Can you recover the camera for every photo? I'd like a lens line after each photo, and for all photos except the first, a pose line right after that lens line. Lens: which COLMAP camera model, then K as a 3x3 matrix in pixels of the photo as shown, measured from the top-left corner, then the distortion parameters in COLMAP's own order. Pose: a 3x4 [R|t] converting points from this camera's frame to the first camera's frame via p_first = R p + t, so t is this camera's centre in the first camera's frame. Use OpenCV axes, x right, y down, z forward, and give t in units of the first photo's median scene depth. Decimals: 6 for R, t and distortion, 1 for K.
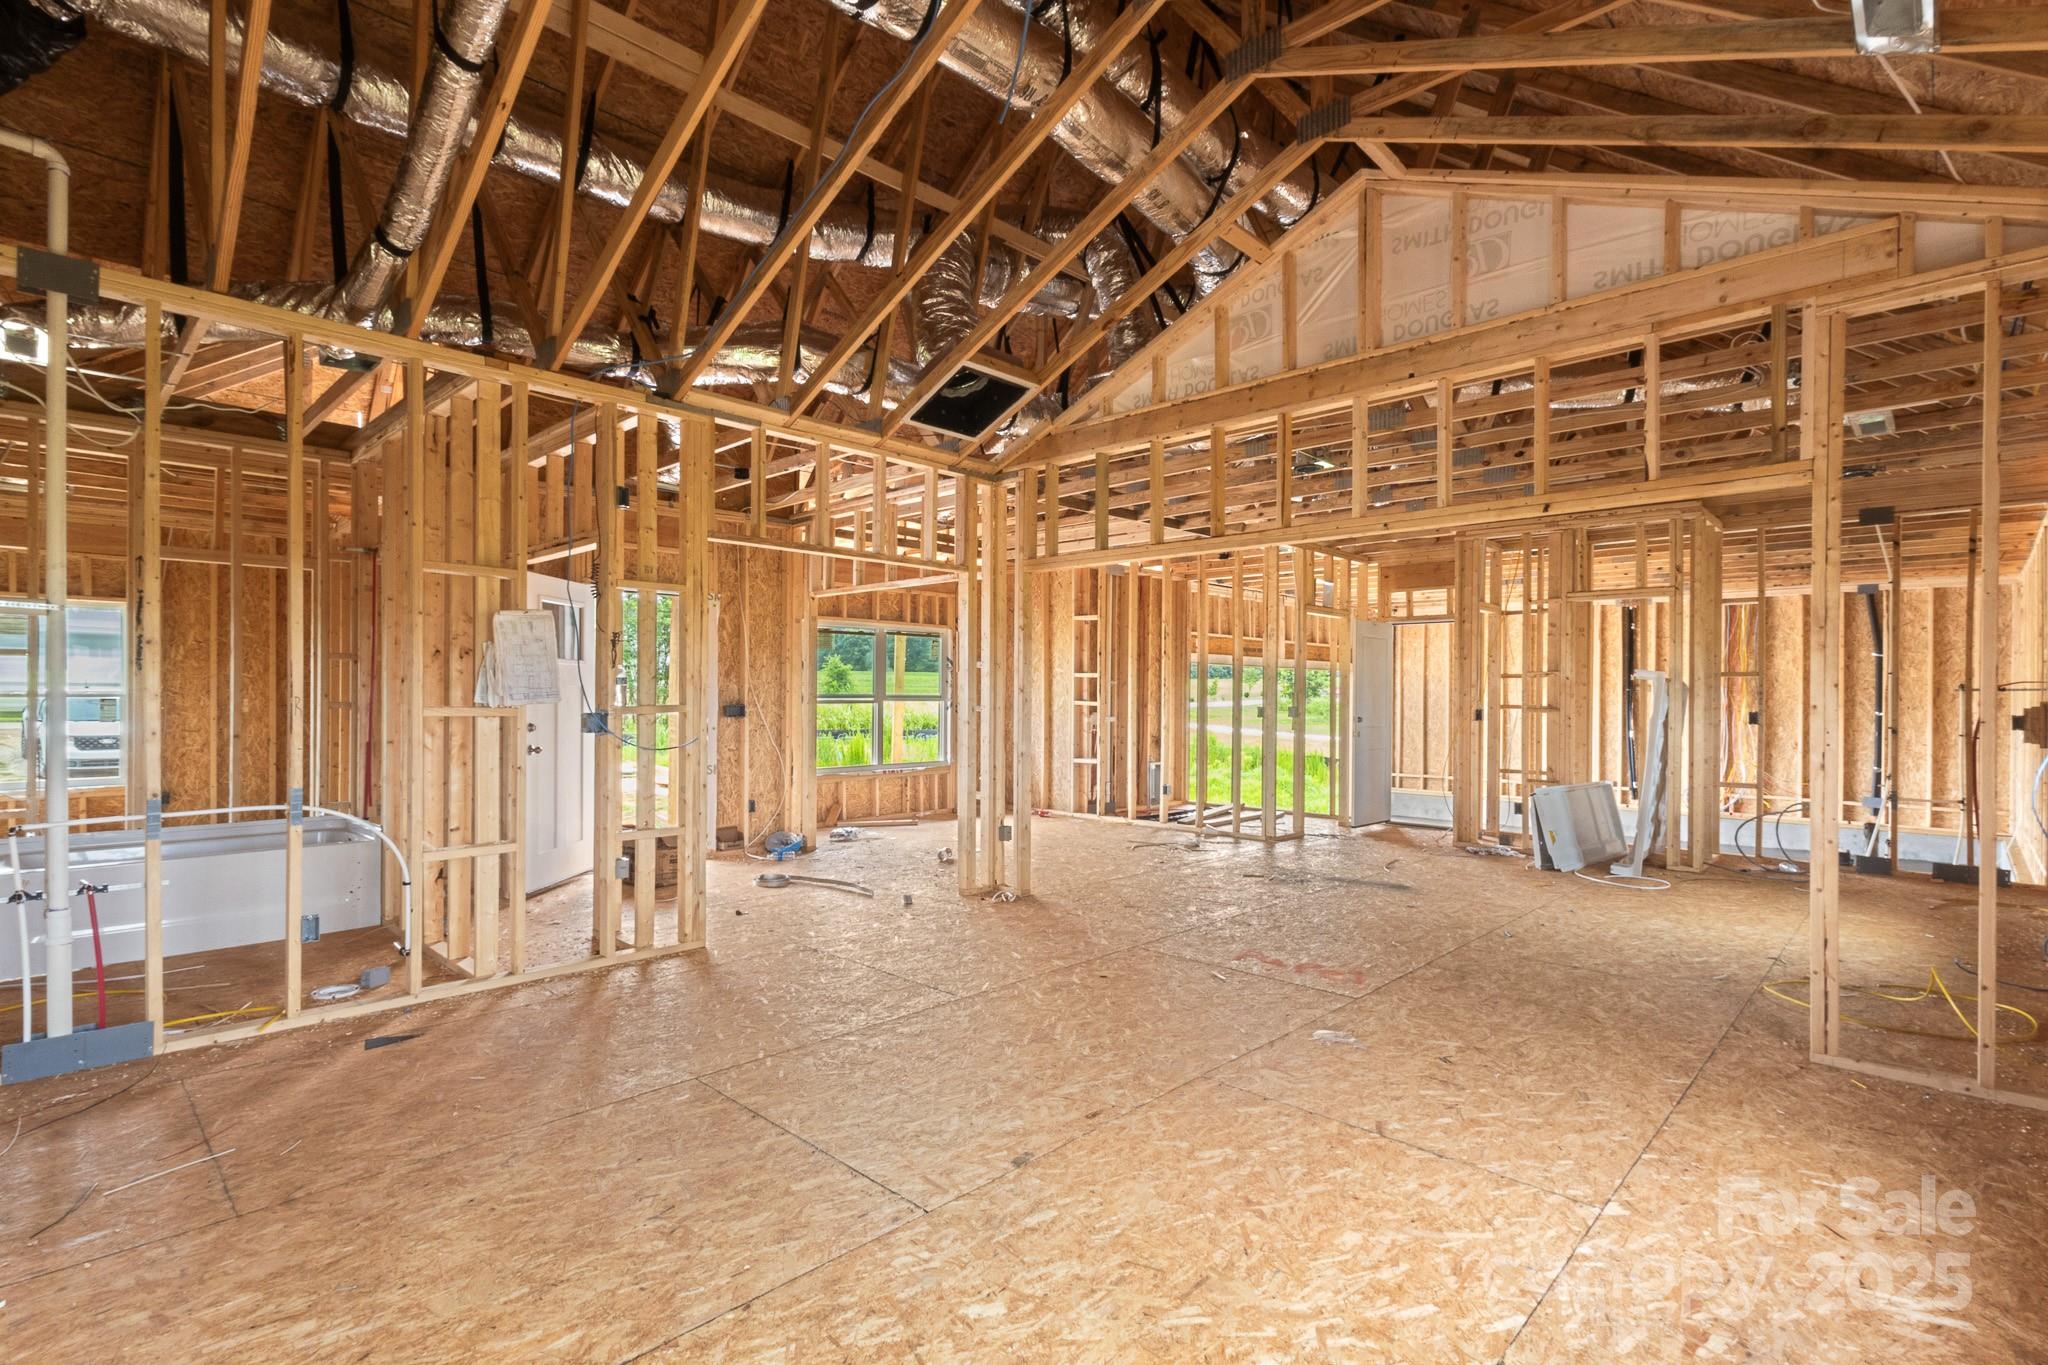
lens RADIAL K [[956.5, 0, 1020.2], [0, 956.5, 697.9], [0, 0, 1]] dist [0.002658, 0.002049]
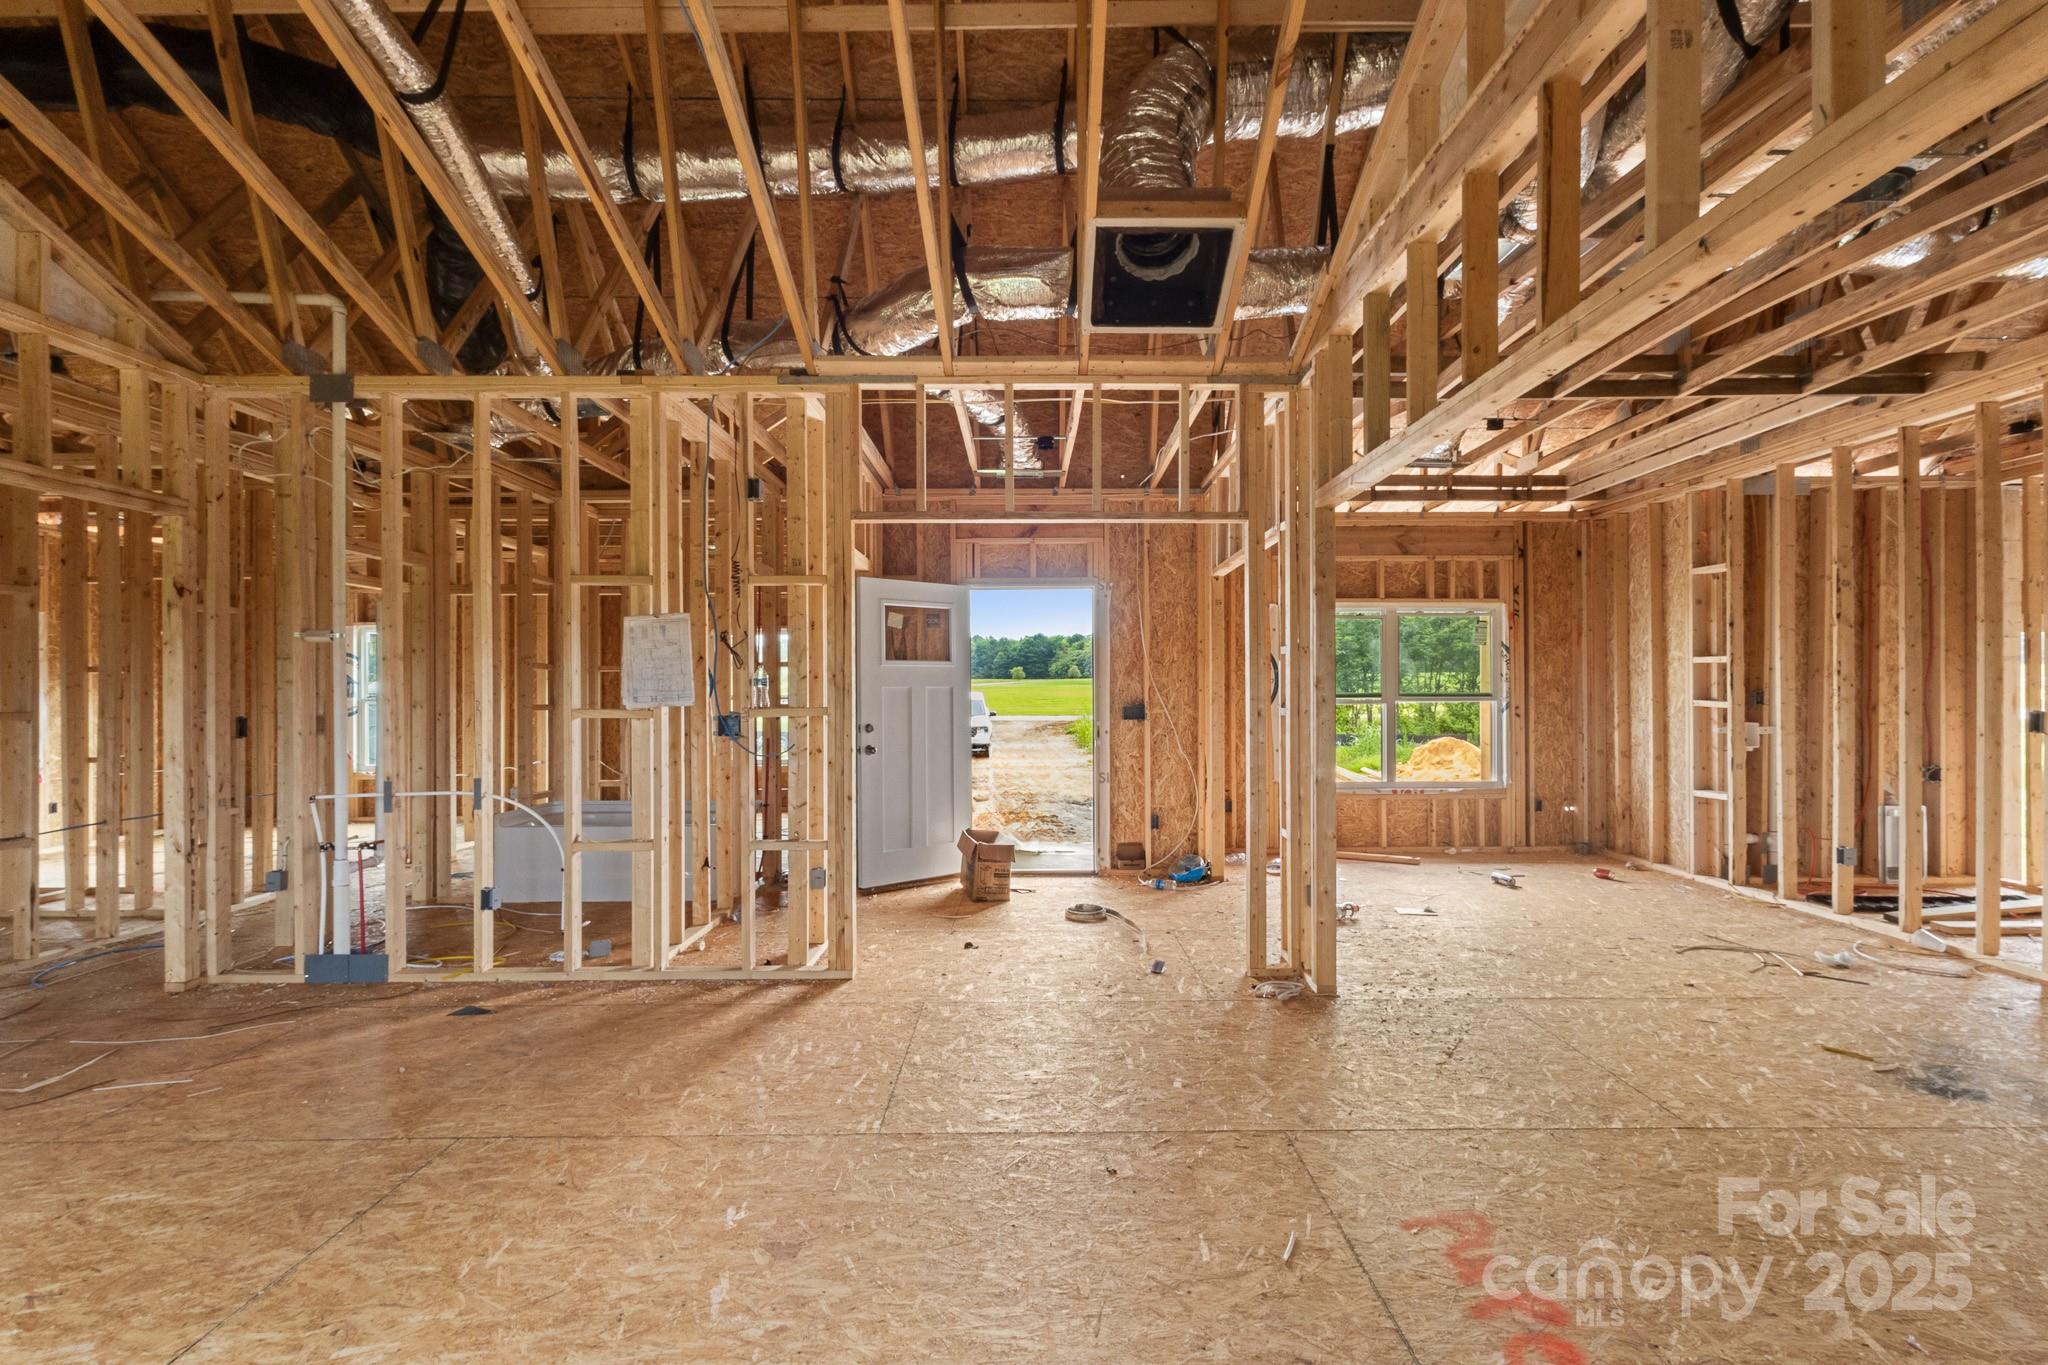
lens RADIAL K [[956.5, 0, 1046.3], [0, 956.5, 690.5], [0, 0, 1]] dist [0.002658, 0.002049]
pose [[0.703869, -0.009692, -0.710264, 0.290357], [0.004902, 0.999949, -0.008787, 0.000318], [0.710313, 0.002703, 0.703881, 0.336434]]
